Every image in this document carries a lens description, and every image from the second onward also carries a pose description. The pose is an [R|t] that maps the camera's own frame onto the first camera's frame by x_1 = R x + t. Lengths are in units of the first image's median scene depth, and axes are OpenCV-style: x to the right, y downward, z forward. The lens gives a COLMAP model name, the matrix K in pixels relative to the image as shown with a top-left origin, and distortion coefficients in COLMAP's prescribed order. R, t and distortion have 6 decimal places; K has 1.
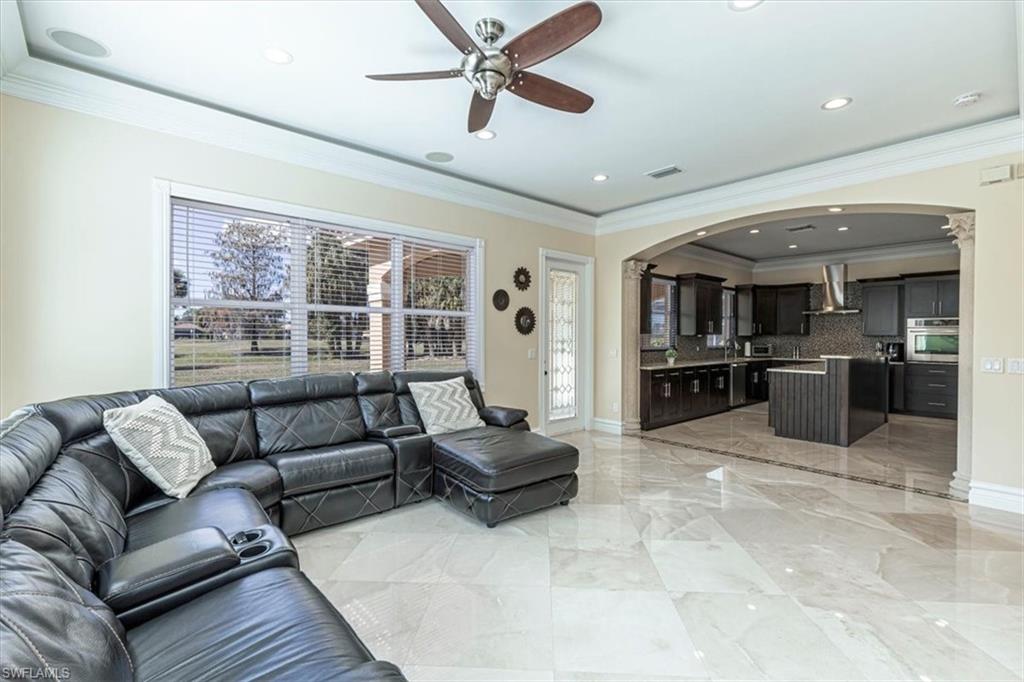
lens RADIAL K [[458.8, 0, 515.5], [0, 458.8, 341.1], [0, 0, 1]] dist [-0.000083, 0.000116]
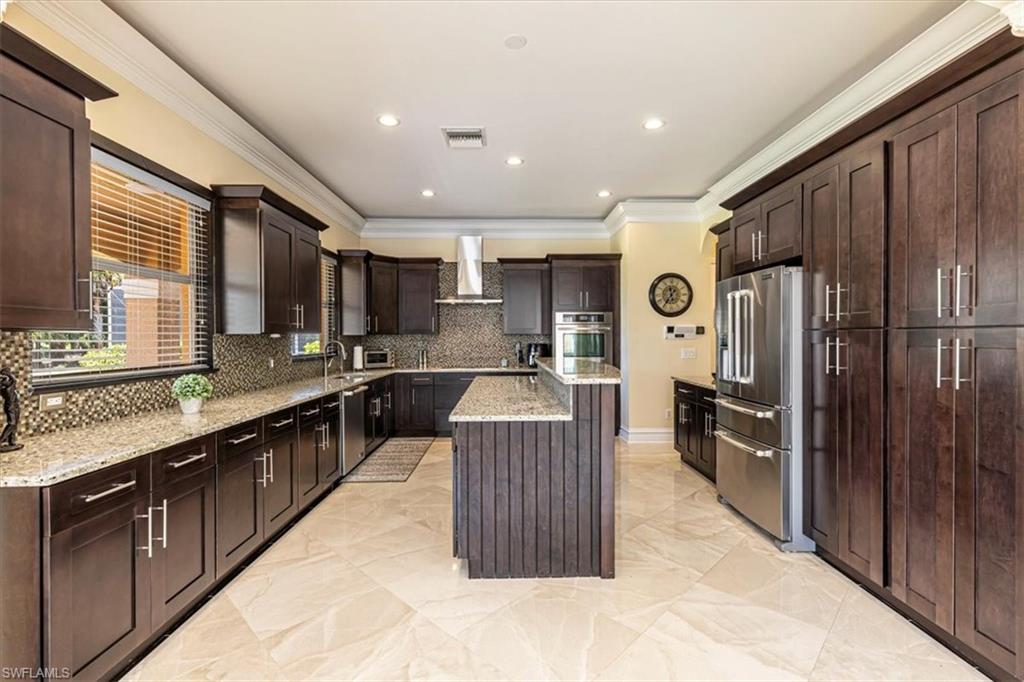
lens RADIAL K [[458.8, 0, 516.4], [0, 458.8, 341.6], [0, 0, 1]] dist [-0.000083, 0.000116]
pose [[0.651603, -0.014777, 0.758417, 0.201790], [0.015299, 0.999863, 0.006337, -0.004838], [-0.758406, 0.007474, 0.651739, 0.494750]]
